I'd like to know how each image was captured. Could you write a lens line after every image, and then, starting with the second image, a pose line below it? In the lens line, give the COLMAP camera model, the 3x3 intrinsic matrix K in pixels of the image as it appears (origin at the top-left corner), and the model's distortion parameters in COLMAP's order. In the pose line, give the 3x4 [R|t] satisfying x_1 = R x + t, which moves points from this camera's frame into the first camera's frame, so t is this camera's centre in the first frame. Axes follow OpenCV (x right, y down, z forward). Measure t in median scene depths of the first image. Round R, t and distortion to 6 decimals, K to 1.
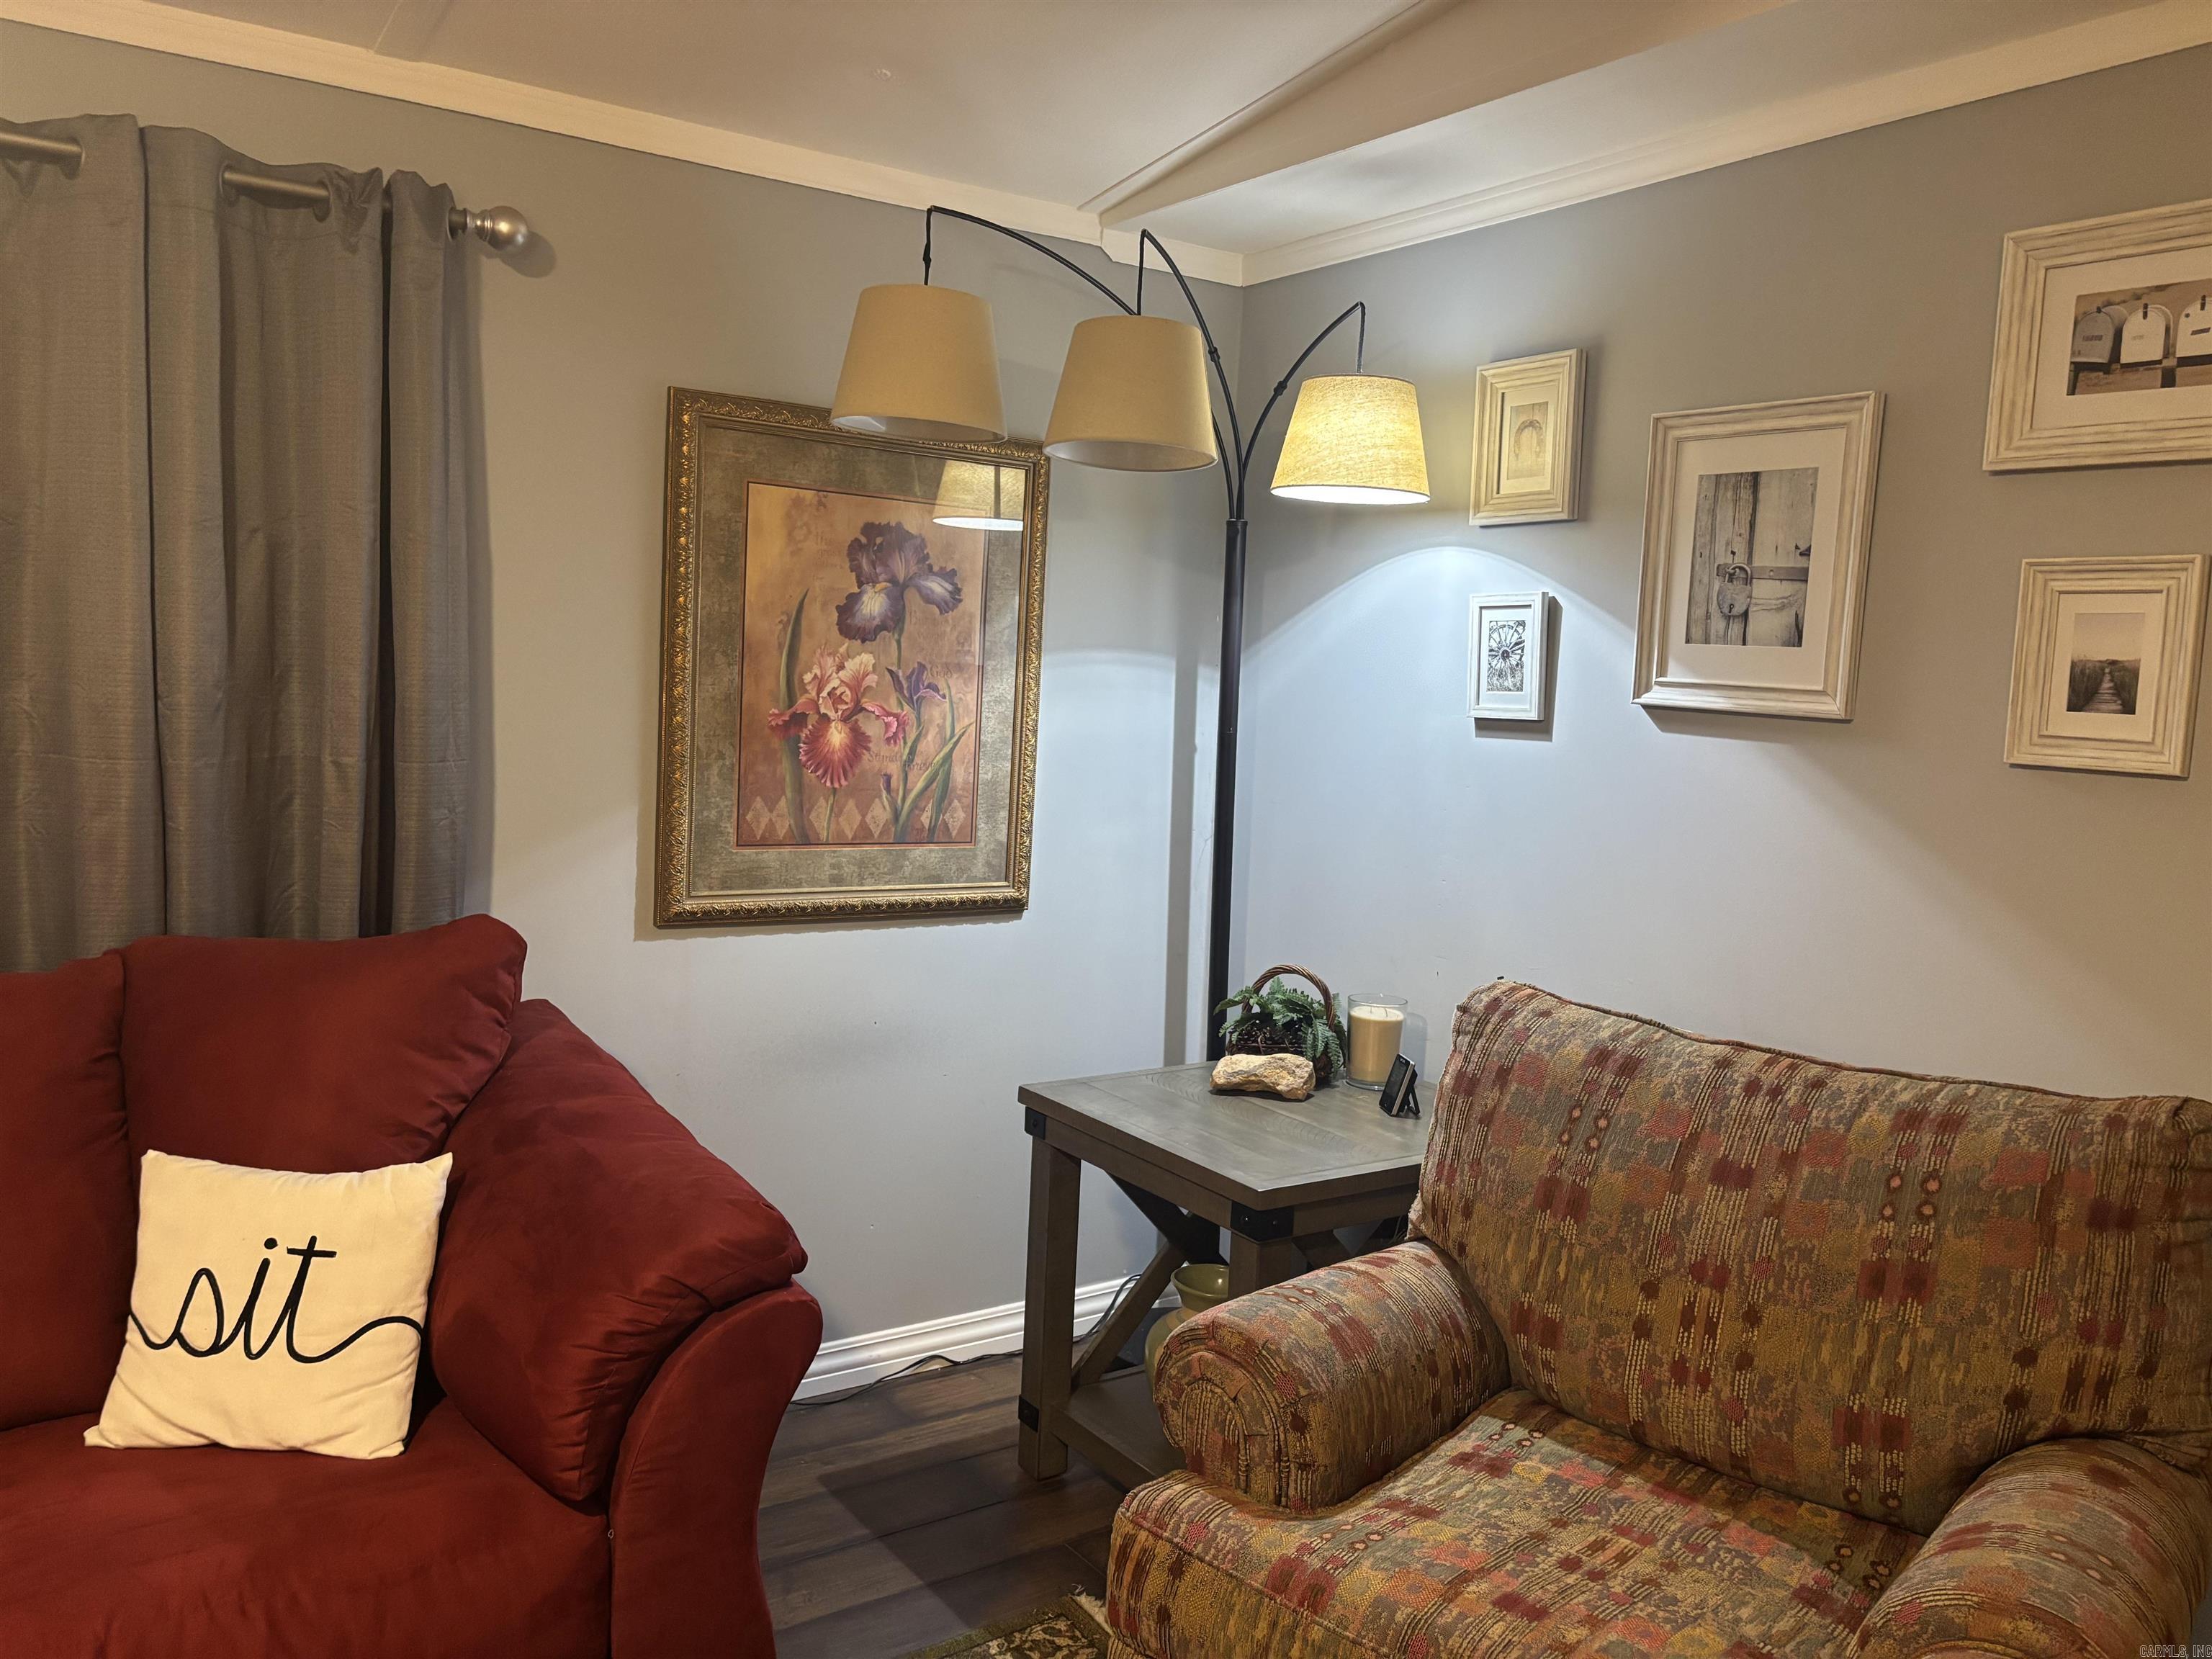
lens RADIAL K [[1732.7, 0, 933.2], [0, 1732.7, 827.8], [0, 0, 1]] dist [0.106884, -0.112304]
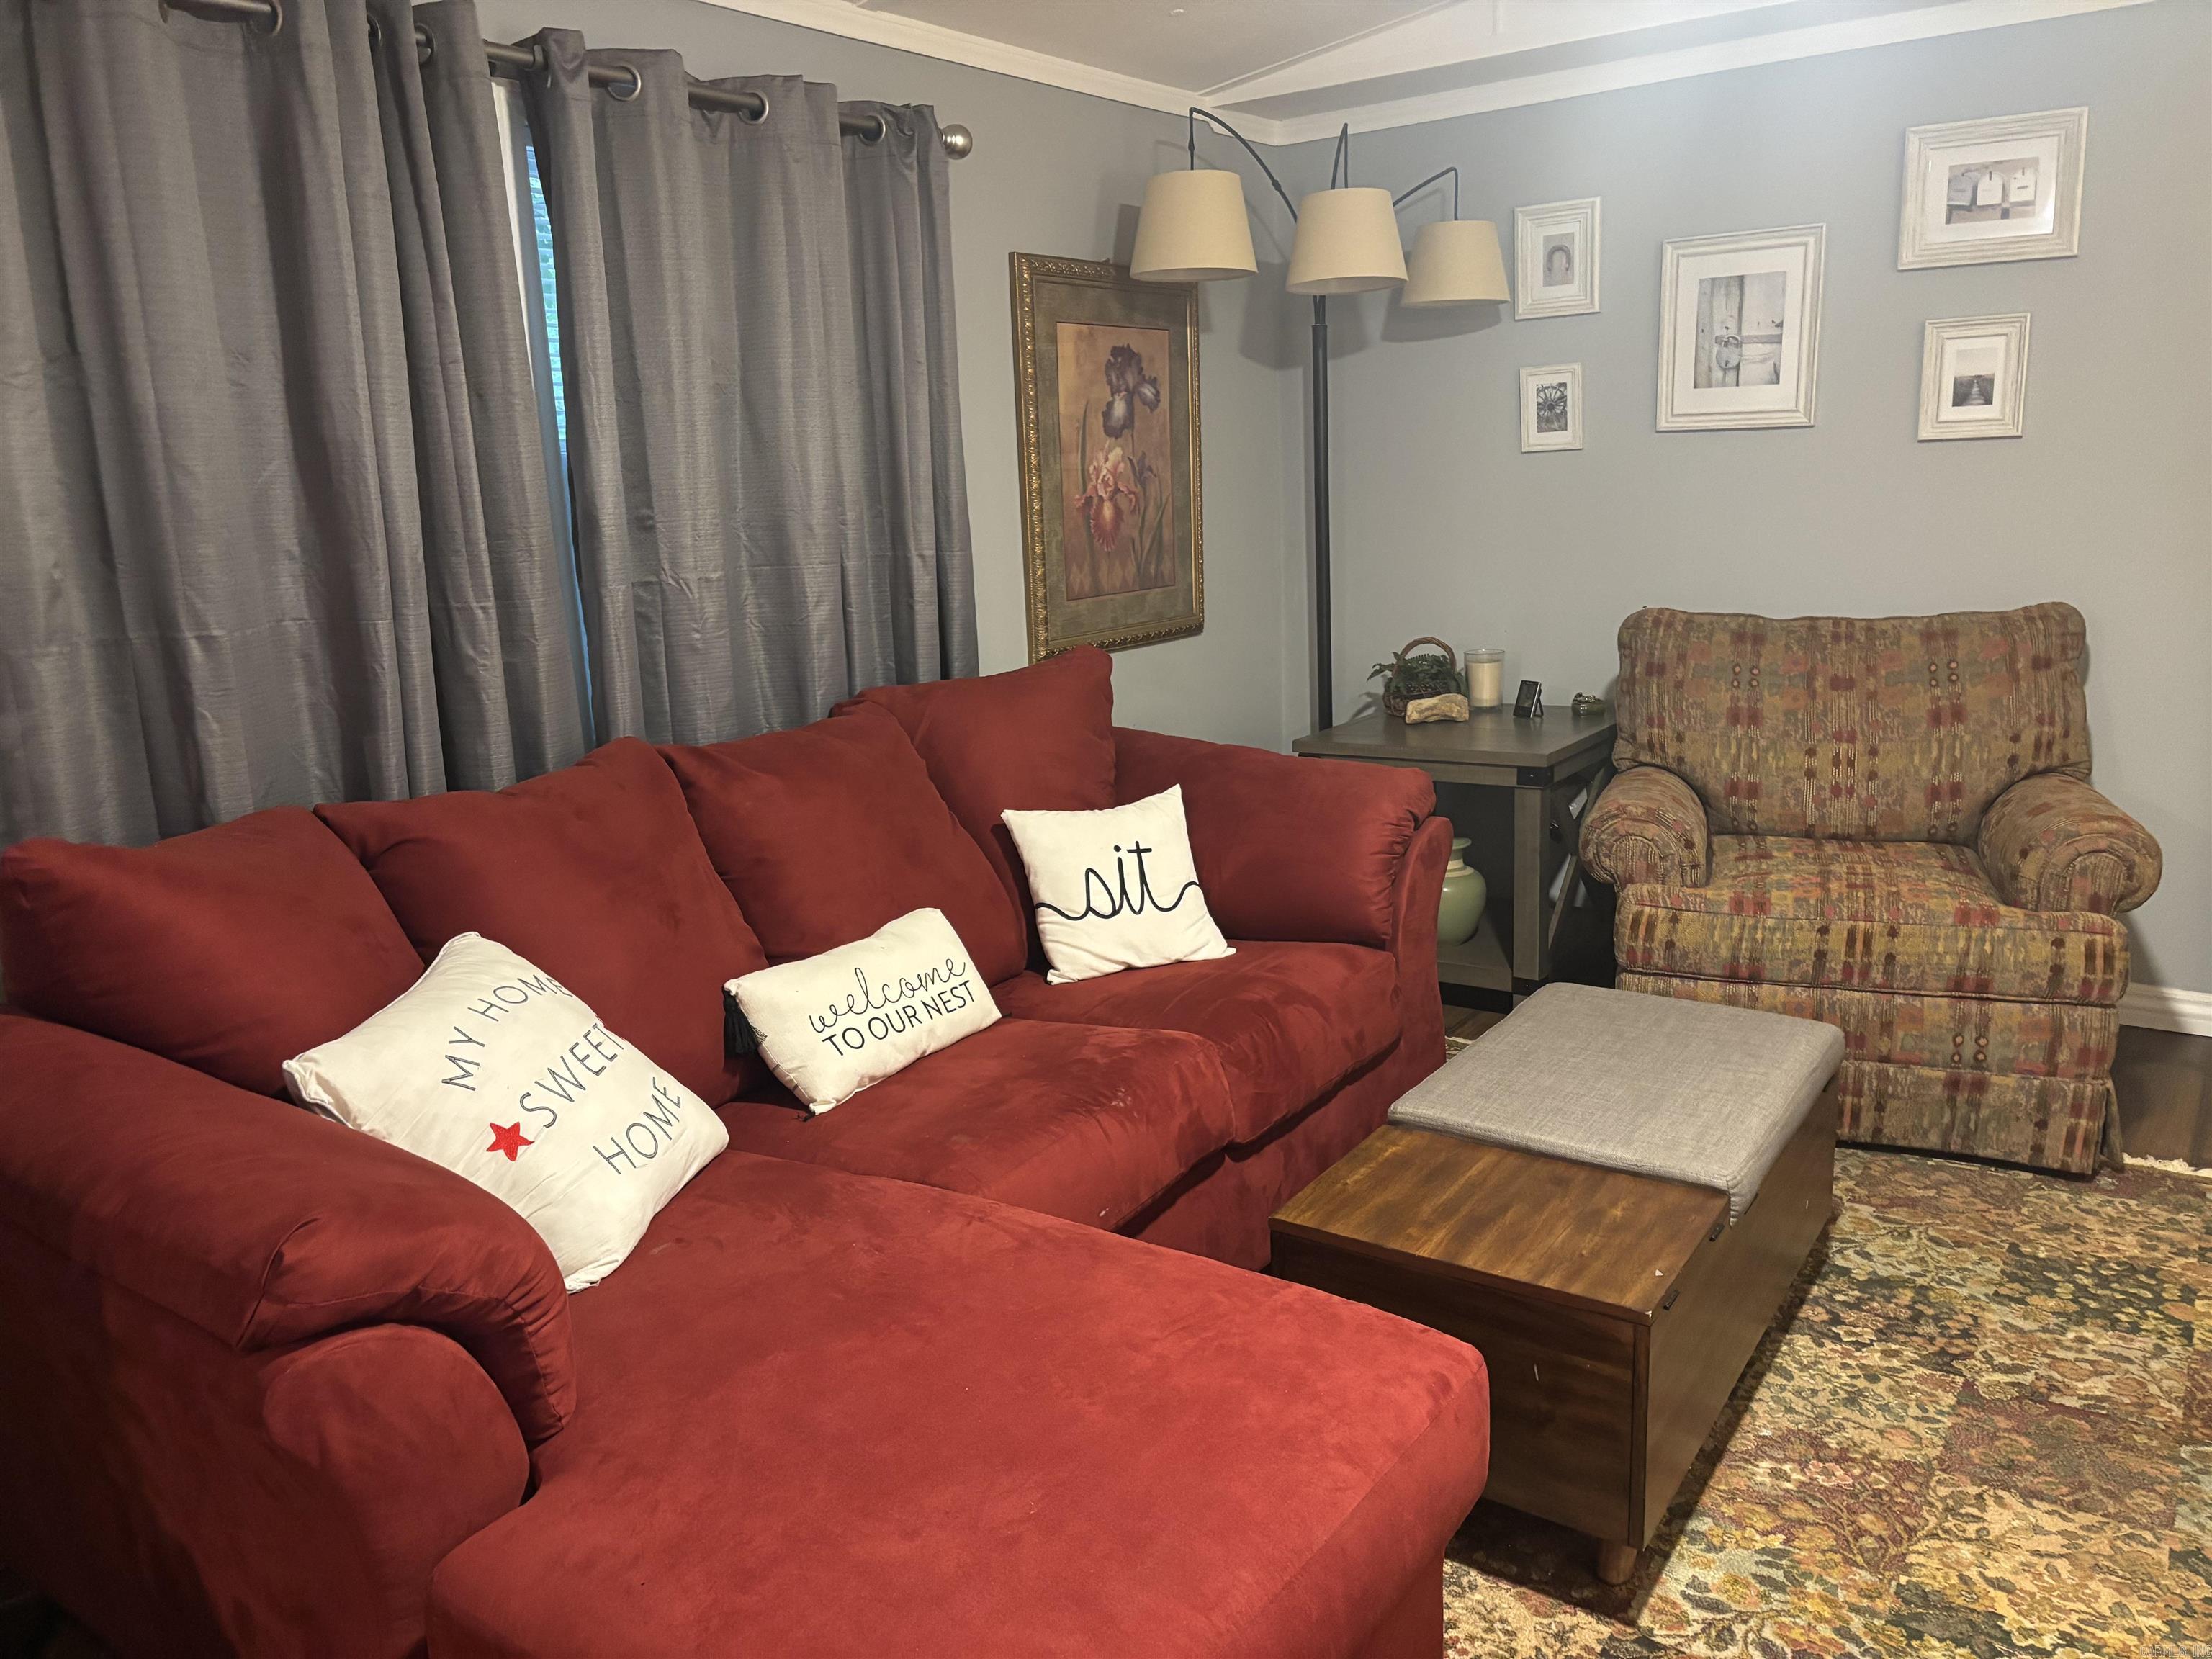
lens RADIAL K [[1665.6, 0, 1106.0], [0, 1665.6, 829.5], [0, 0, 1]] dist [0.079300, -0.095805]
pose [[0.932121, -0.162209, 0.323787, -0.796646], [0.121649, 0.982372, 0.141939, 0.007224], [-0.341103, -0.092916, 0.935423, -0.352104]]
